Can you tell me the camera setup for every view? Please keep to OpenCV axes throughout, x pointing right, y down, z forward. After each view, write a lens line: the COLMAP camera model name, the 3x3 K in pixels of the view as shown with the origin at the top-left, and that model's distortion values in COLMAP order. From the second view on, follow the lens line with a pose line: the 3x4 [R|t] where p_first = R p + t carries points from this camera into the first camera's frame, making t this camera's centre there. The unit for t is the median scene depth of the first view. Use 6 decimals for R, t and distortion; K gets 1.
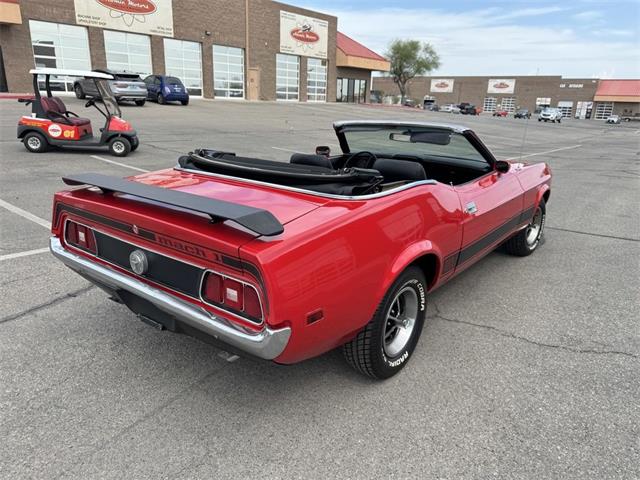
lens RADIAL K [[458.9, 0, 323.5], [0, 458.9, 244.4], [0, 0, 1]] dist [0.002352, -0.004065]
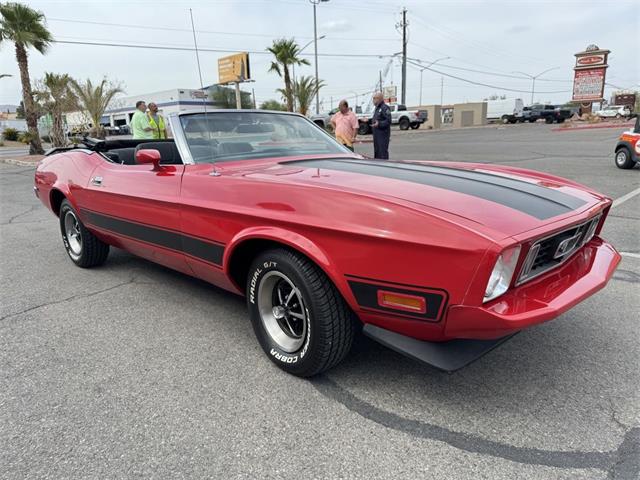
lens RADIAL K [[456.2, 0, 320.4], [0, 456.2, 241.2], [0, 0, 1]] dist [0.035866, -0.044047]
pose [[-0.118066, 0.206754, -0.971243, 0.163035], [-0.272265, 0.933862, 0.231893, -0.041778], [0.954951, 0.291814, -0.053965, 0.189370]]
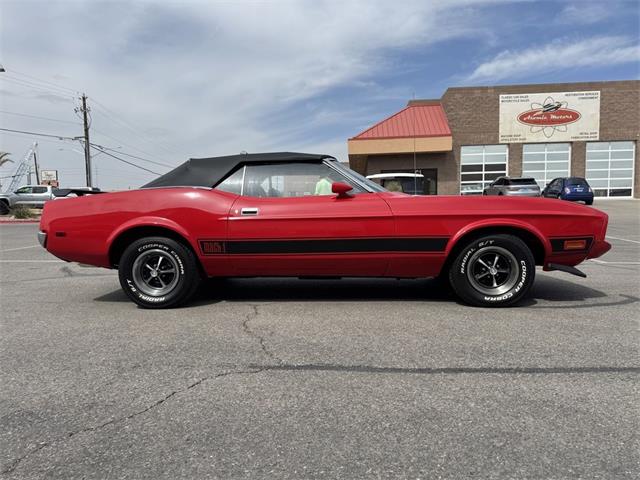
lens RADIAL K [[454.1, 0, 320.2], [0, 454.1, 242.1], [0, 0, 1]] dist [0.046447, -0.060520]
pose [[0.562826, 0.013412, -0.826467, 0.172579], [-0.214015, 0.968137, -0.130033, 0.014588], [0.798389, 0.250062, 0.547763, 0.055046]]
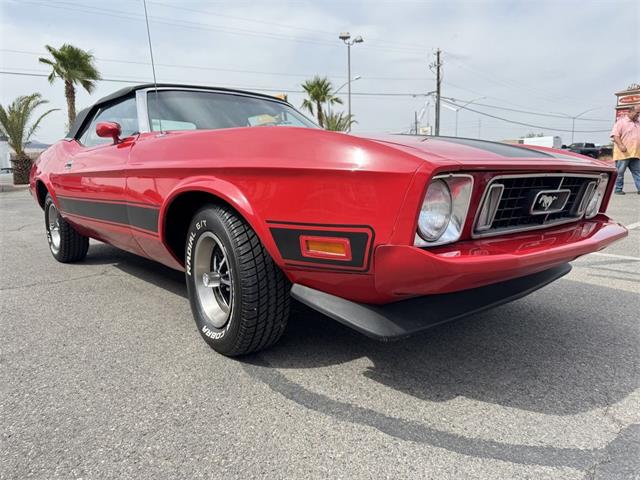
lens RADIAL K [[454.1, 0, 320.2], [0, 454.1, 242.1], [0, 0, 1]] dist [0.046447, -0.060520]
pose [[-0.197590, 0.123020, -0.972535, 0.150902], [-0.276372, 0.944859, 0.175669, -0.031006], [0.940519, 0.303492, -0.152695, 0.207510]]
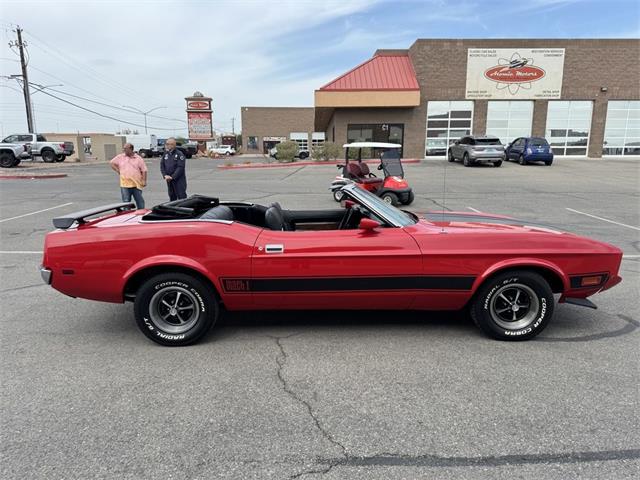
lens RADIAL K [[456.2, 0, 320.4], [0, 456.2, 241.2], [0, 0, 1]] dist [0.035866, -0.044047]
pose [[0.639111, 0.112297, -0.760872, 0.154392], [-0.210627, 0.977019, -0.032722, -0.010021], [0.739712, 0.181173, 0.648076, 0.033275]]
